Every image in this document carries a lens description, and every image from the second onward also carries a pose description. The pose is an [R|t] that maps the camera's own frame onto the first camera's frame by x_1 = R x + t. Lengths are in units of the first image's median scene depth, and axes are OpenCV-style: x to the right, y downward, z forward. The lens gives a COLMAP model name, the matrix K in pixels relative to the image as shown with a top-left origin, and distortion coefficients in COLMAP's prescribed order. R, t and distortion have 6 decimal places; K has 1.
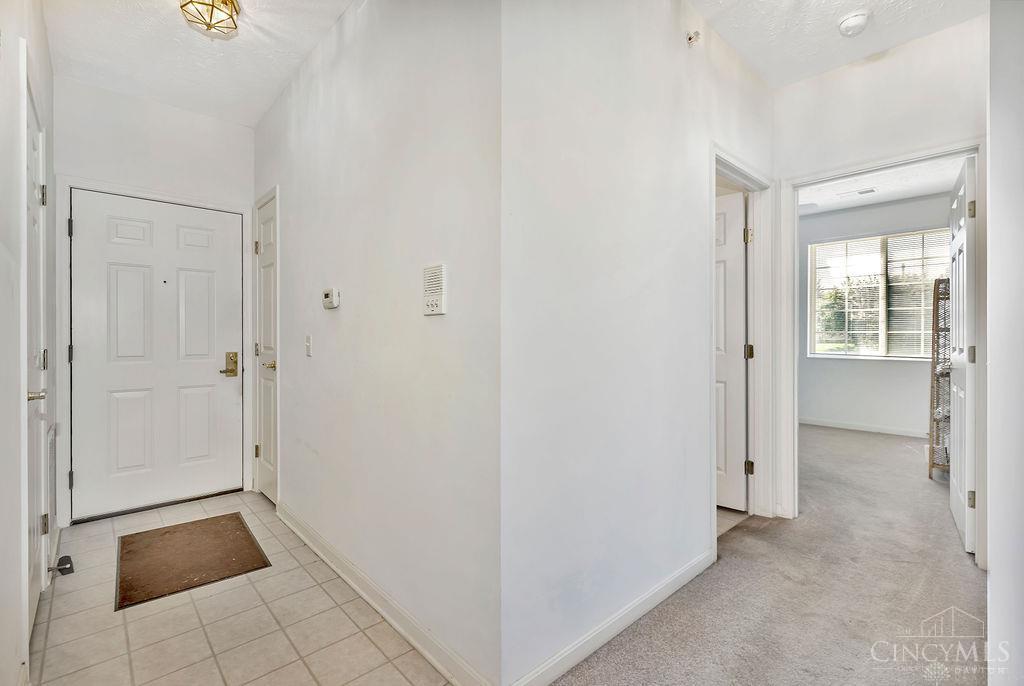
lens RADIAL K [[463.6, 0, 508.9], [0, 463.6, 344.2], [0, 0, 1]] dist [0.000718, 0.000322]
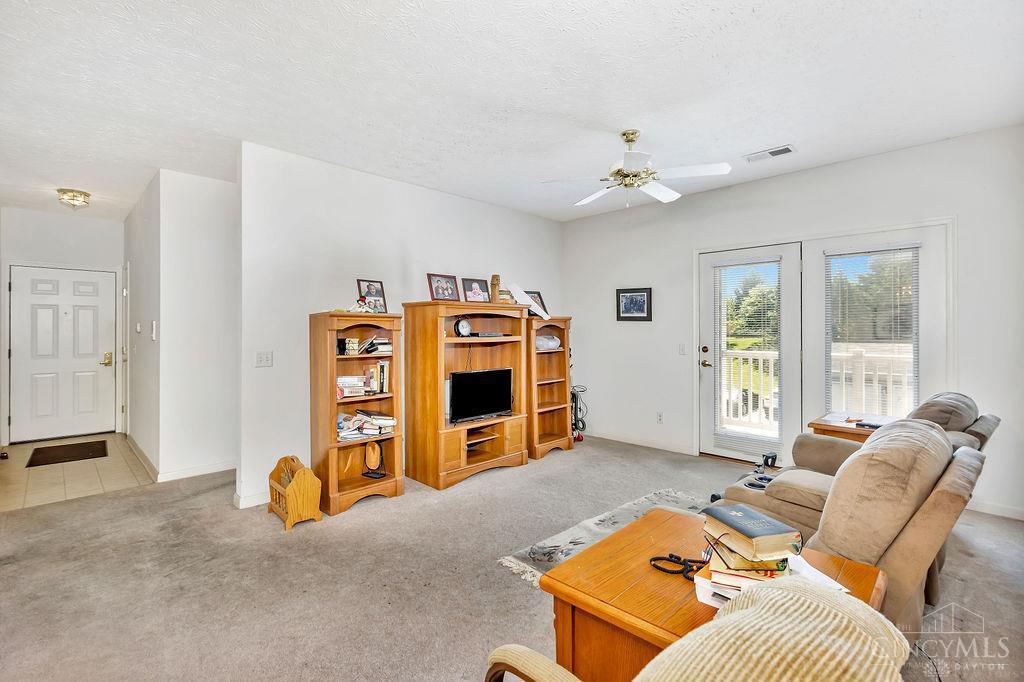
lens RADIAL K [[463.6, 0, 515.3], [0, 463.6, 335.4], [0, 0, 1]] dist [0.000718, 0.000322]
pose [[0.999119, 0.000059, 0.041968, 0.989368], [0.000745, 0.999817, -0.019136, -0.015886], [-0.041961, 0.019150, 0.998936, -0.937035]]
